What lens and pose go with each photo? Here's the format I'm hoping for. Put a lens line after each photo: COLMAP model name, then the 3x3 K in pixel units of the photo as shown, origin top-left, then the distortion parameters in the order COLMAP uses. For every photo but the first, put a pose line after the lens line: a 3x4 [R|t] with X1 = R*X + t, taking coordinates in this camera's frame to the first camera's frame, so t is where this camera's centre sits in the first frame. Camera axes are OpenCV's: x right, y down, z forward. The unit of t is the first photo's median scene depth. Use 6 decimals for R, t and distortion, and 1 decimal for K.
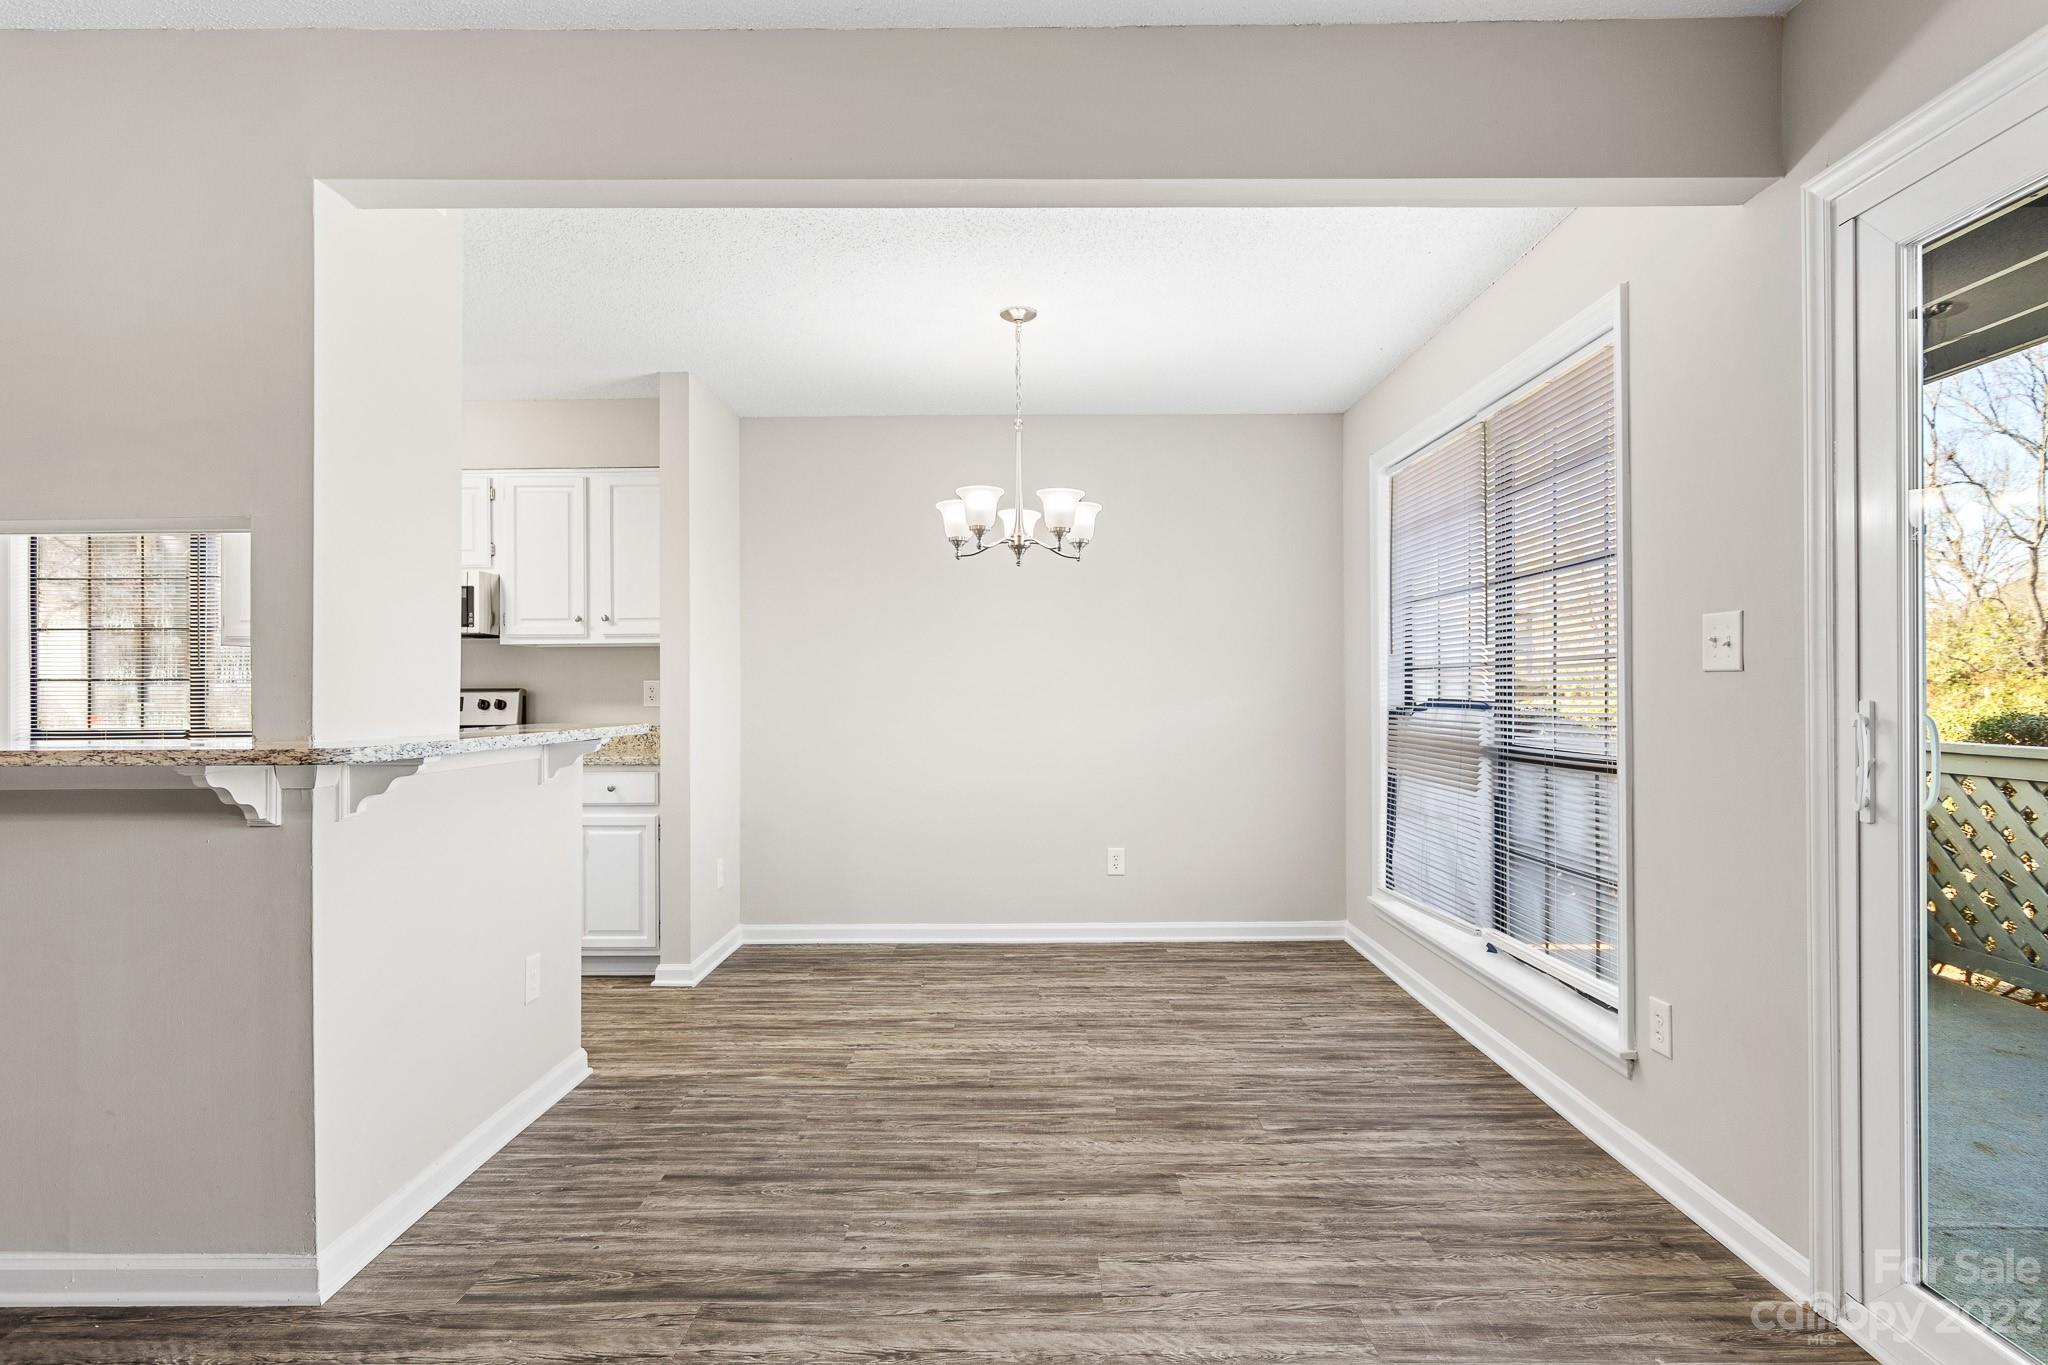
lens RADIAL K [[1046.2, 0, 1041.3], [0, 1046.2, 697.9], [0, 0, 1]] dist [-0.004652, 0.004057]
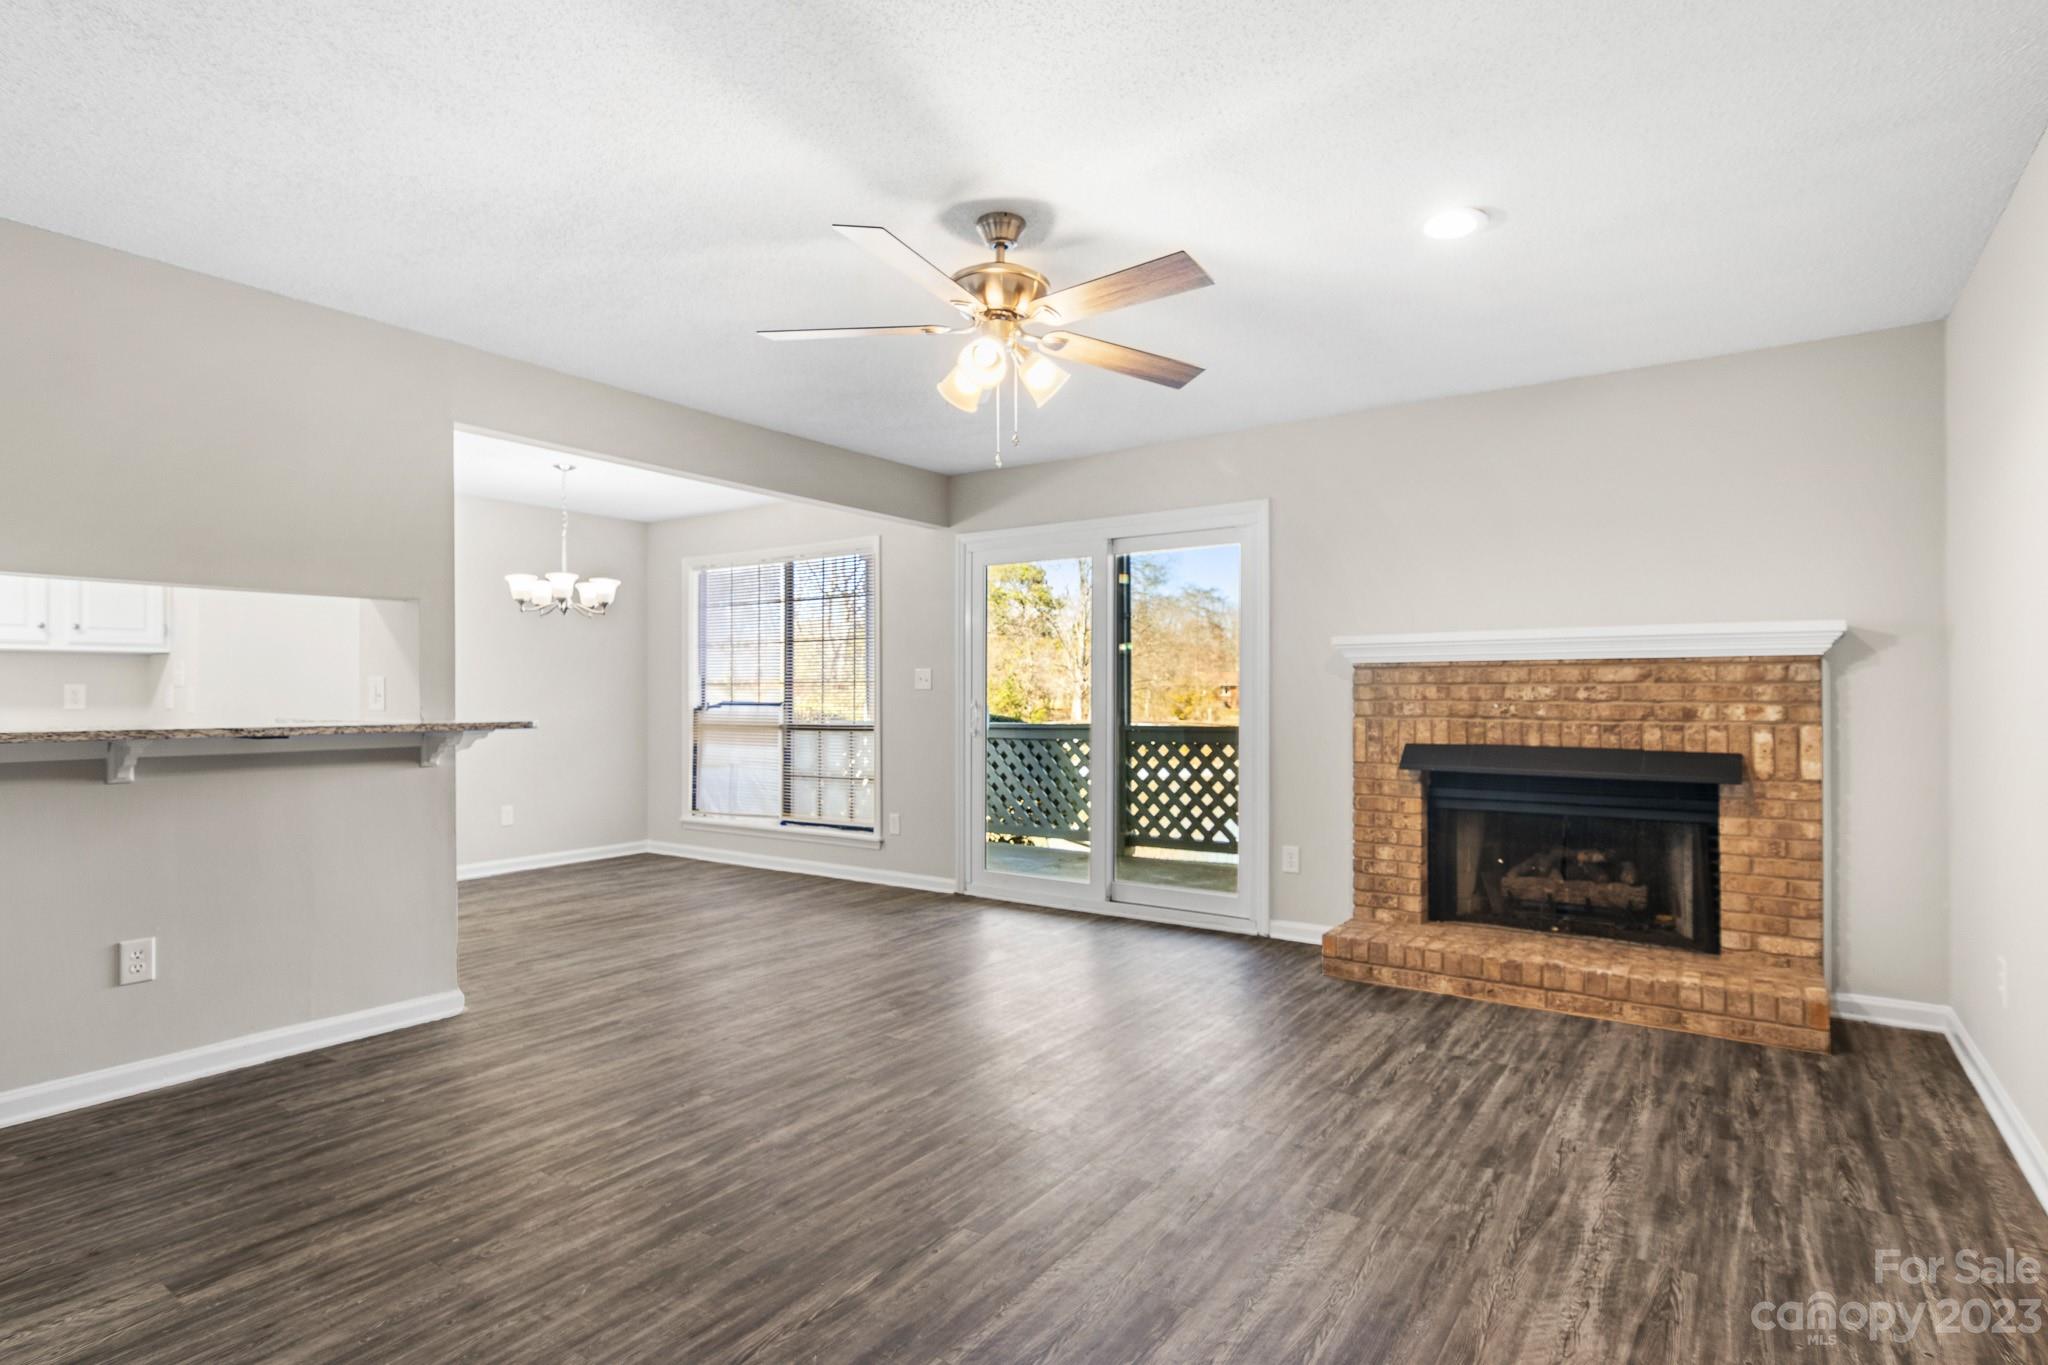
lens RADIAL K [[1046.2, 0, 1023.9], [0, 1046.2, 690.4], [0, 0, 1]] dist [-0.004652, 0.004057]
pose [[0.577596, 0.008301, 0.816281, -0.957417], [0.002244, 0.999928, -0.011756, 0.006174], [-0.816320, 0.008622, 0.577536, -0.548794]]
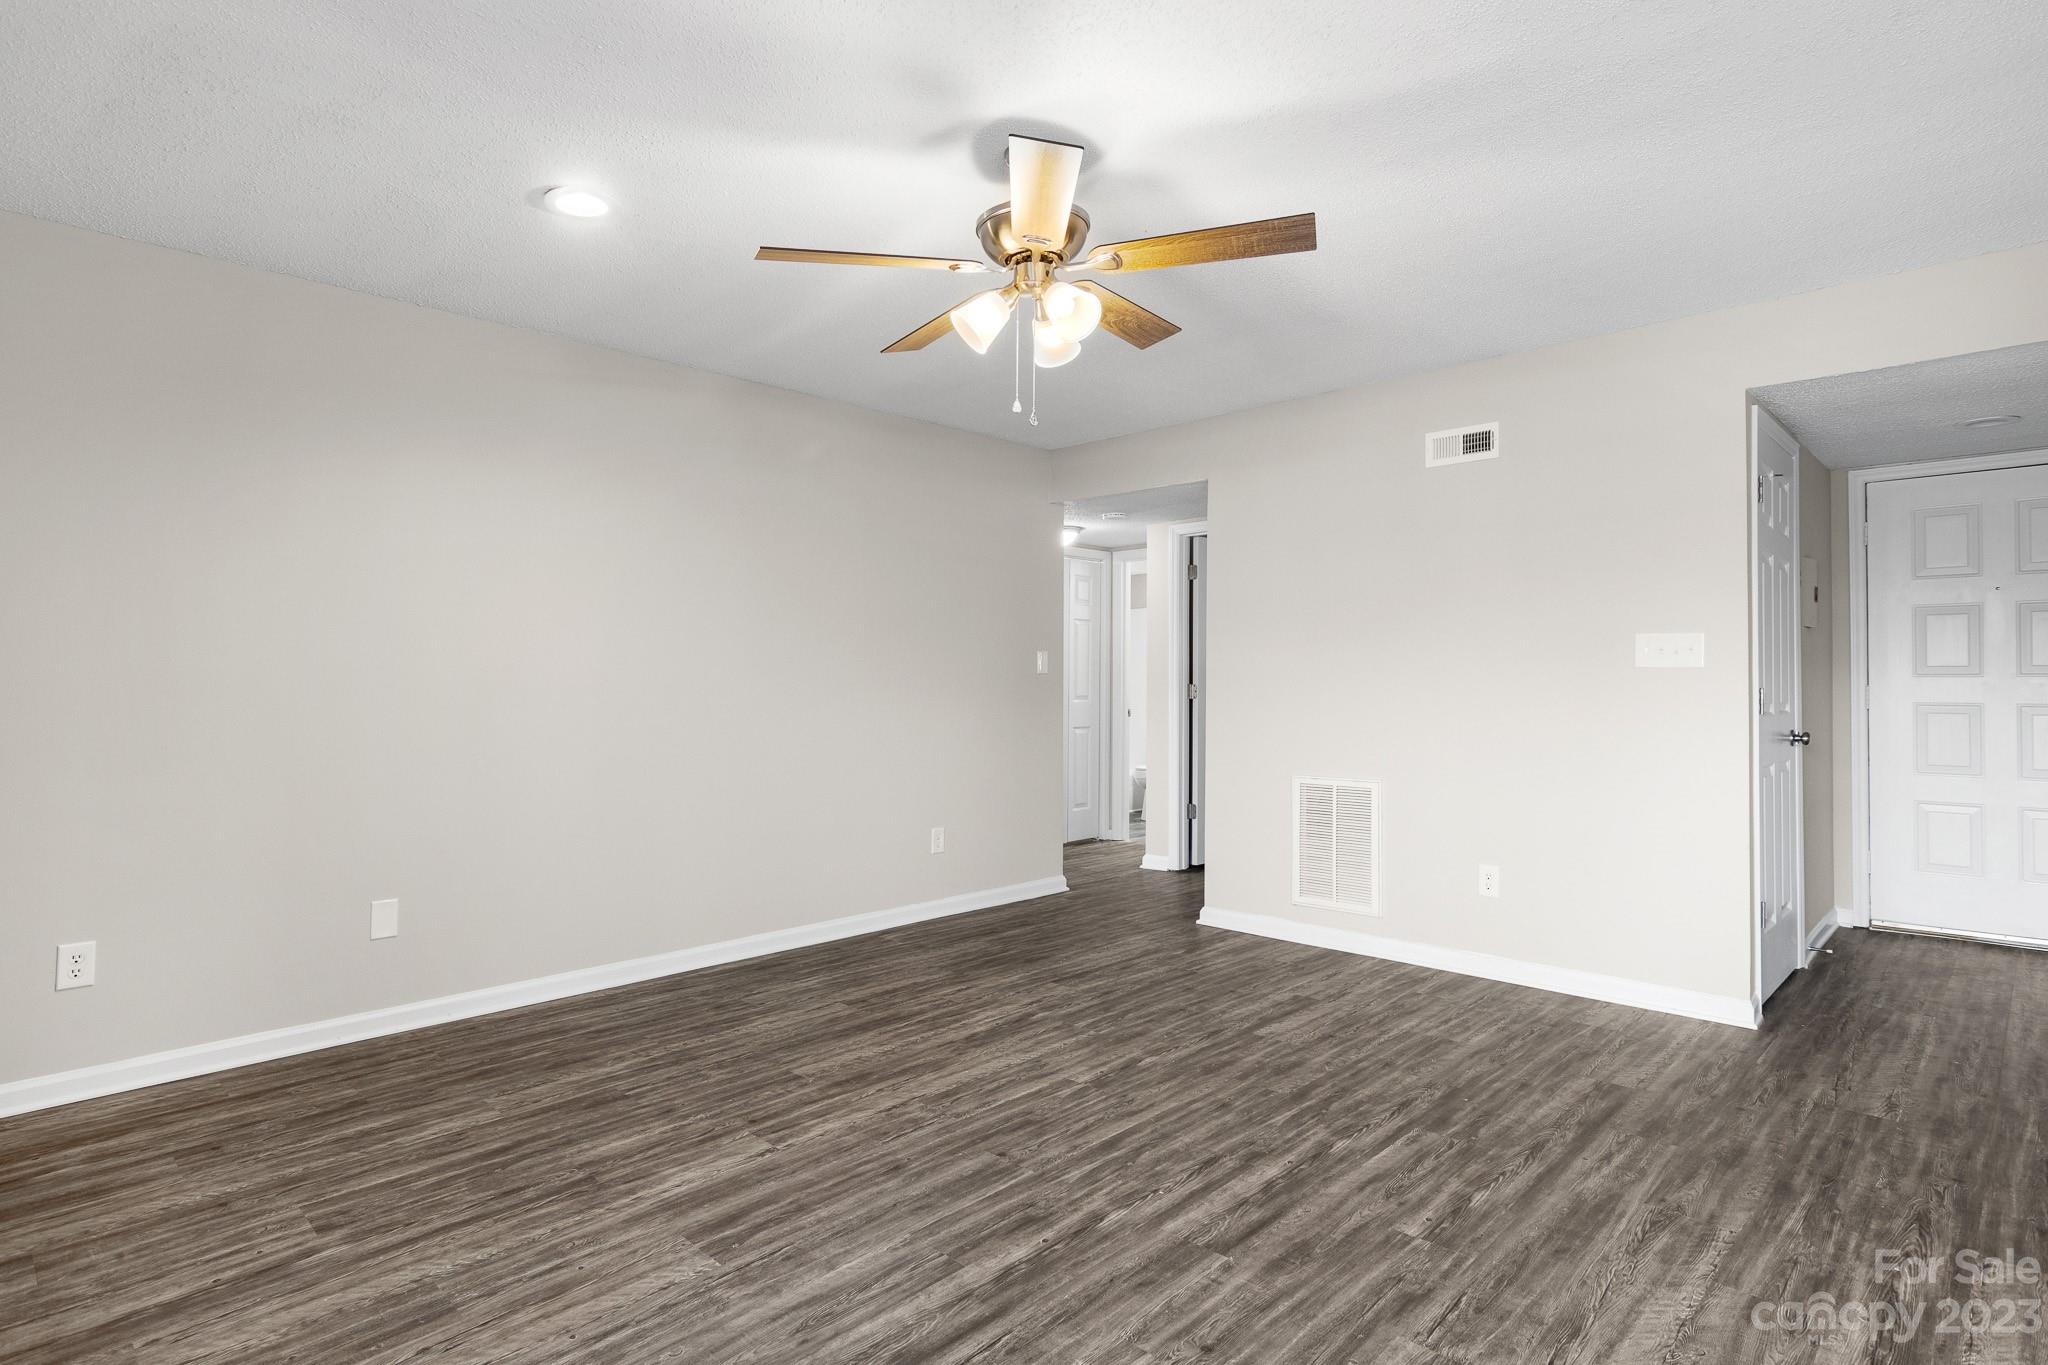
lens RADIAL K [[1046.2, 0, 1026.3], [0, 1046.2, 670.5], [0, 0, 1]] dist [-0.004652, 0.004057]
pose [[-0.698933, -0.001291, -0.715186, 0.219634], [0.003353, 0.999981, -0.005082, -0.007232], [0.715180, -0.005950, -0.698915, 0.447643]]
